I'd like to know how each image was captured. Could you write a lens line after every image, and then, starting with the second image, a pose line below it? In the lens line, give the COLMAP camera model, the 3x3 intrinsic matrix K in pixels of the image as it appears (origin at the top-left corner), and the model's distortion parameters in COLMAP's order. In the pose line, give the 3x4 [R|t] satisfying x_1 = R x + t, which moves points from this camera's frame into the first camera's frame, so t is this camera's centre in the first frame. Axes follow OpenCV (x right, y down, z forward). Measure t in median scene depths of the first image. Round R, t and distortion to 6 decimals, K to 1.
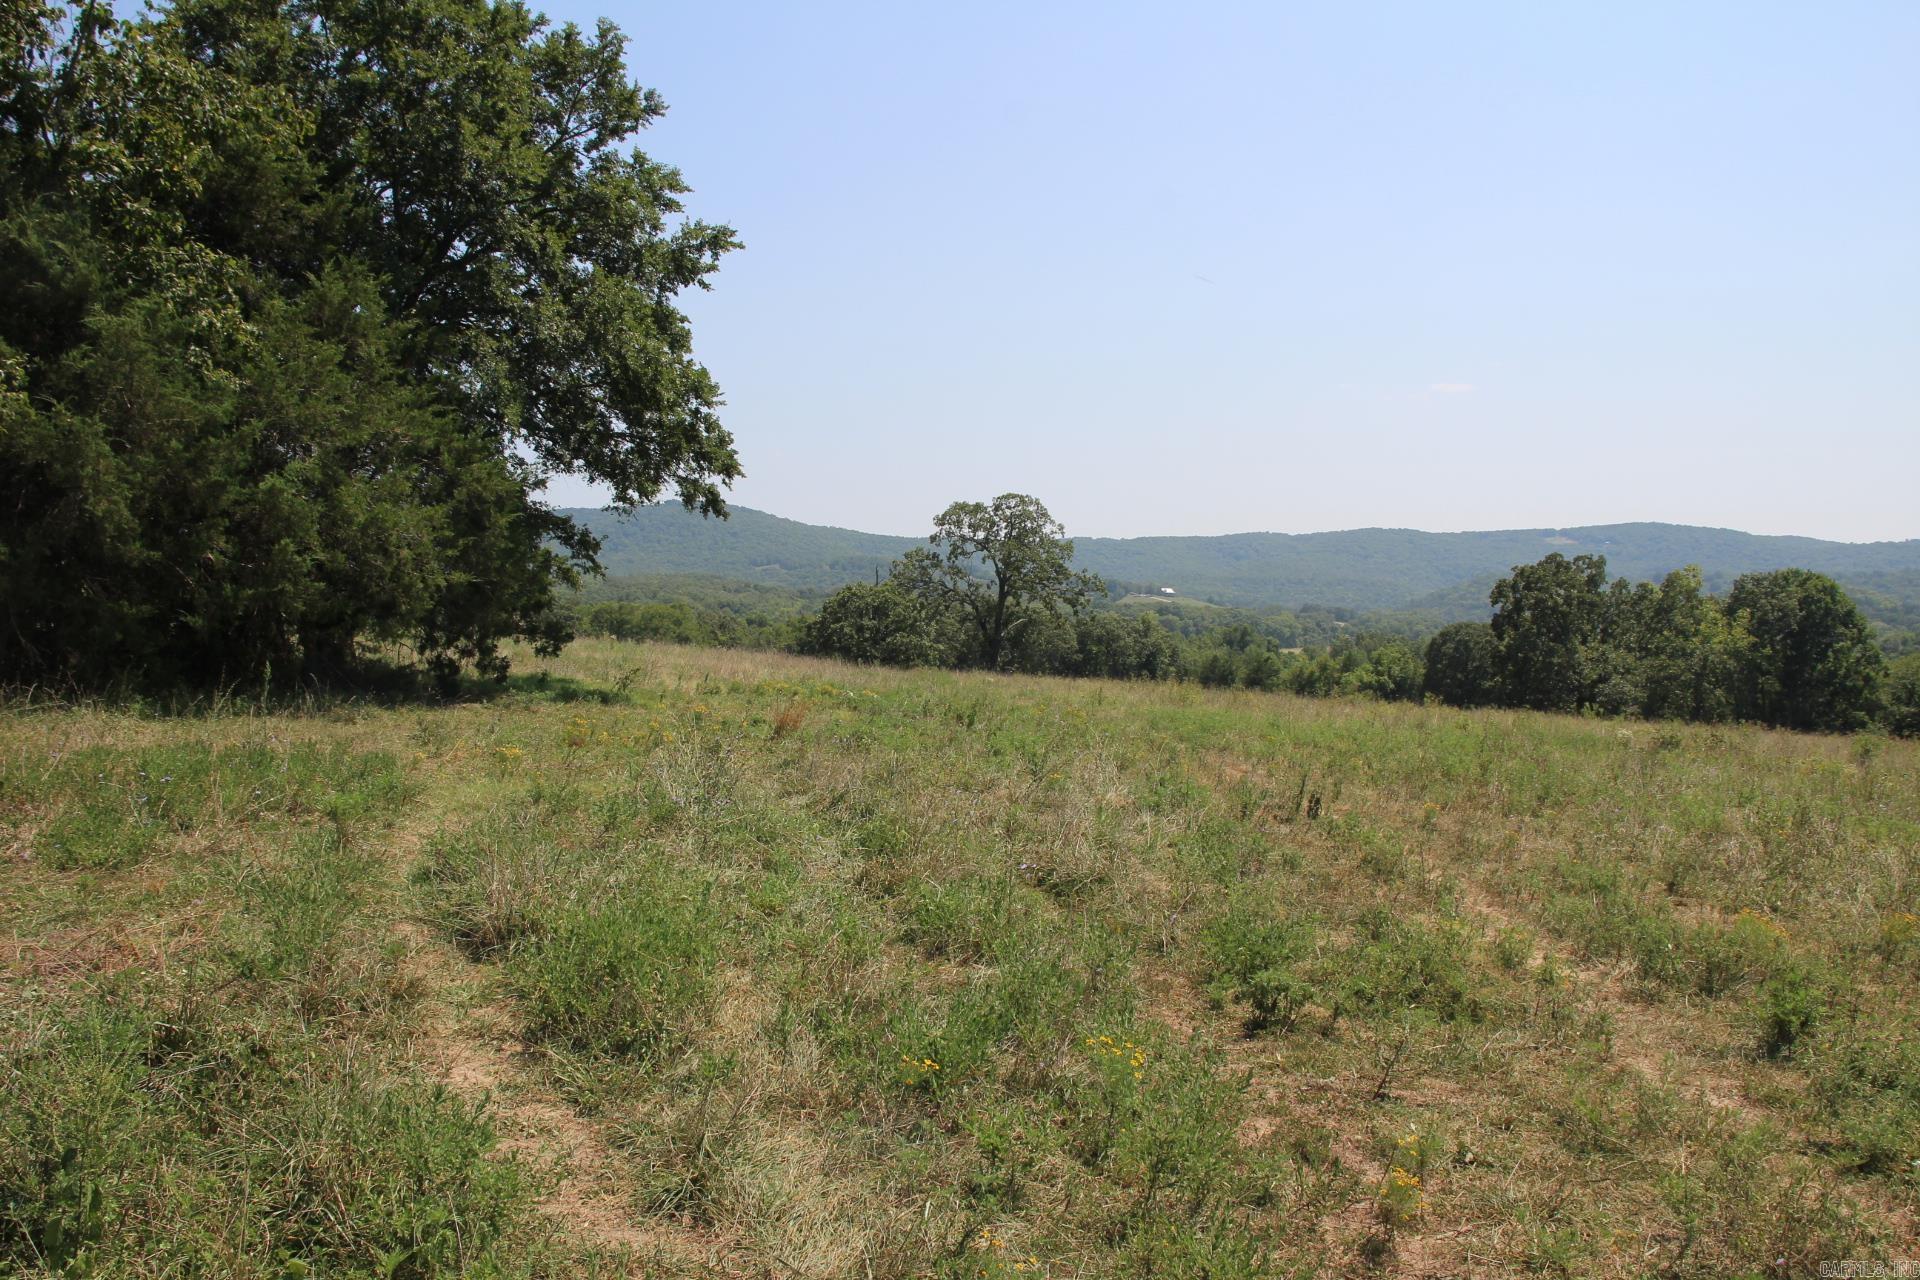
lens RADIAL K [[1559.5, 0, 956.2], [0, 1559.5, 638.0], [0, 0, 1]] dist [-0.170044, 0.148251]
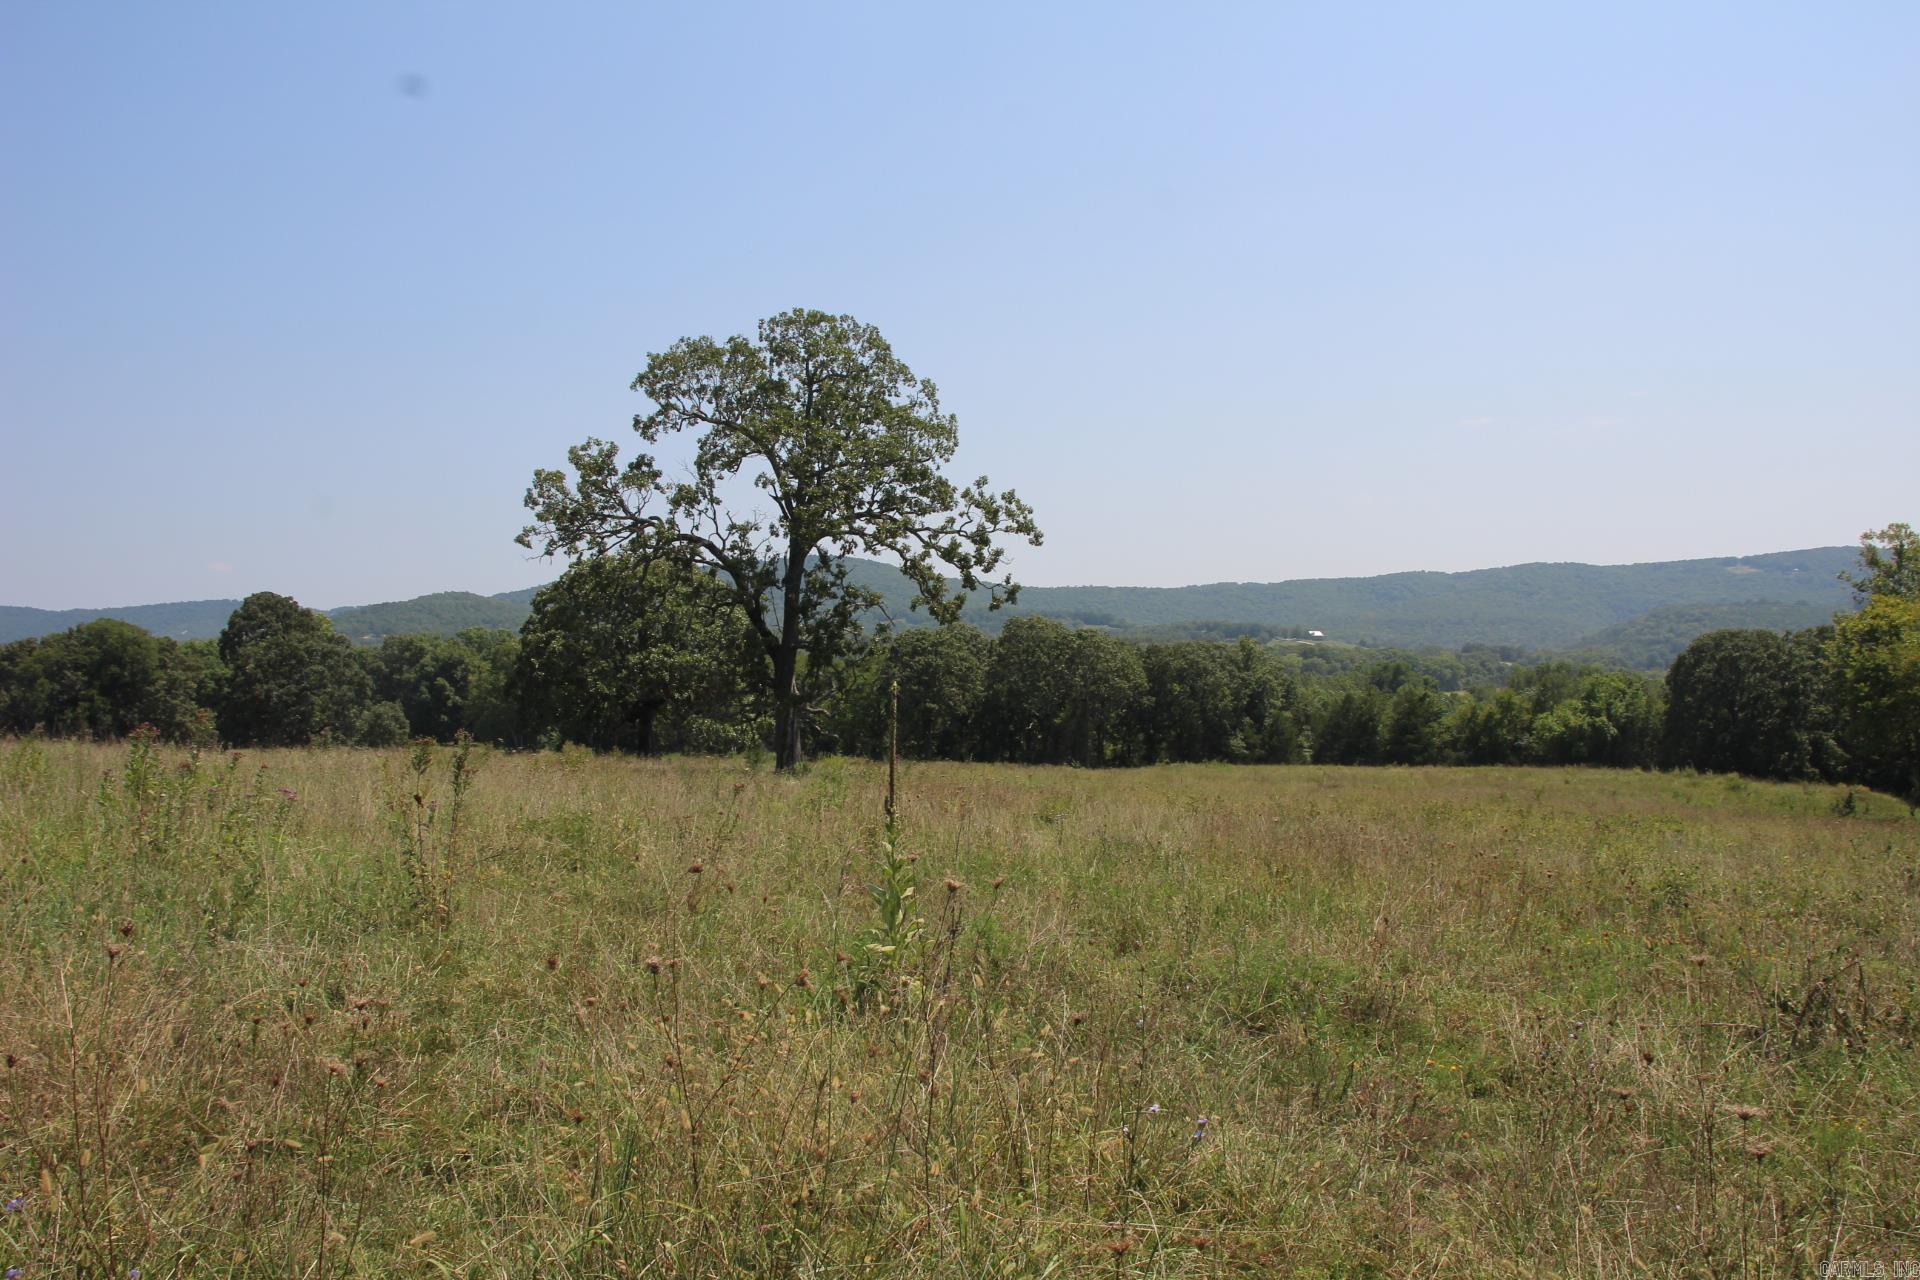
lens RADIAL K [[1586.6, 0, 948.0], [0, 1586.6, 641.3], [0, 0, 1]] dist [-0.172435, 0.154999]
pose [[0.994854, -0.026031, -0.097921, 0.031078], [0.022746, 0.999145, -0.034516, 0.004324], [0.098736, 0.032111, 0.994595, 0.150913]]
